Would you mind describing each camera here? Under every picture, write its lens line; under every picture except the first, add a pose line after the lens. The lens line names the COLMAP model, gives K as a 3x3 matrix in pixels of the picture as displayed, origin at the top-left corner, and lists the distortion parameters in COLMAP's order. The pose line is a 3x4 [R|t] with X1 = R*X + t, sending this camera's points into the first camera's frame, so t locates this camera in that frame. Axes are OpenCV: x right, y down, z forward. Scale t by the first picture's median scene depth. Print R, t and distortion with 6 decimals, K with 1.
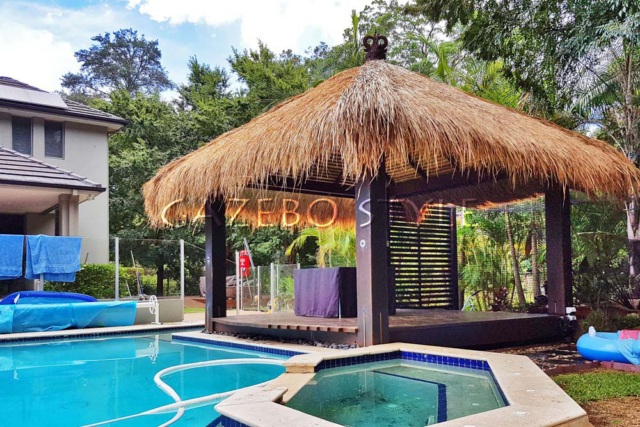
lens RADIAL K [[500.7, 0, 320.0], [0, 500.7, 213.5], [0, 0, 1]] dist [-0.010905, -0.004262]
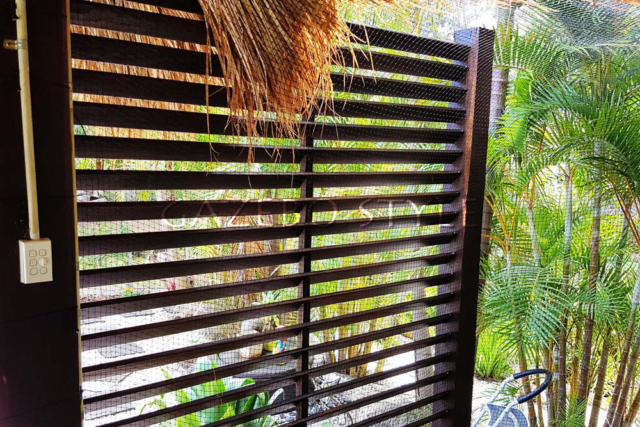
lens RADIAL K [[598.0, 0, 320.0], [0, 598.0, 213.5], [0, 0, 1]] dist [0.107154, -0.004985]
pose [[0.997086, 0.016550, 0.074468, 0.159407], [-0.031568, 0.978192, 0.205290, 0.007109], [-0.069447, -0.207042, 0.975864, 0.658249]]
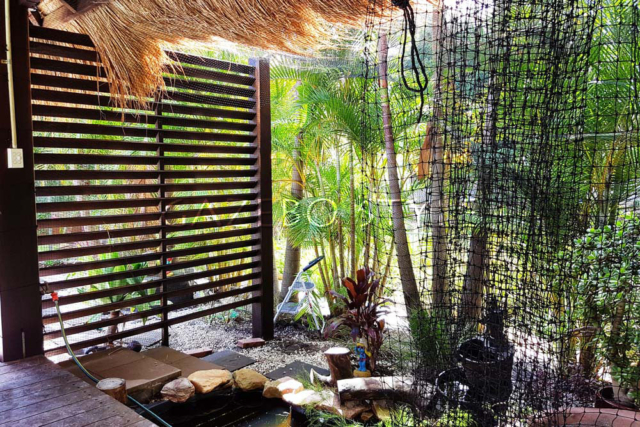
lens RADIAL K [[500.7, 0, 320.0], [0, 500.7, 213.5], [0, 0, 1]] dist [-0.010905, -0.004262]
pose [[0.976083, -0.006065, 0.217314, 0.201435], [-0.040326, 0.977212, 0.208402, 0.016723], [-0.213626, -0.212181, 0.953595, 0.516035]]
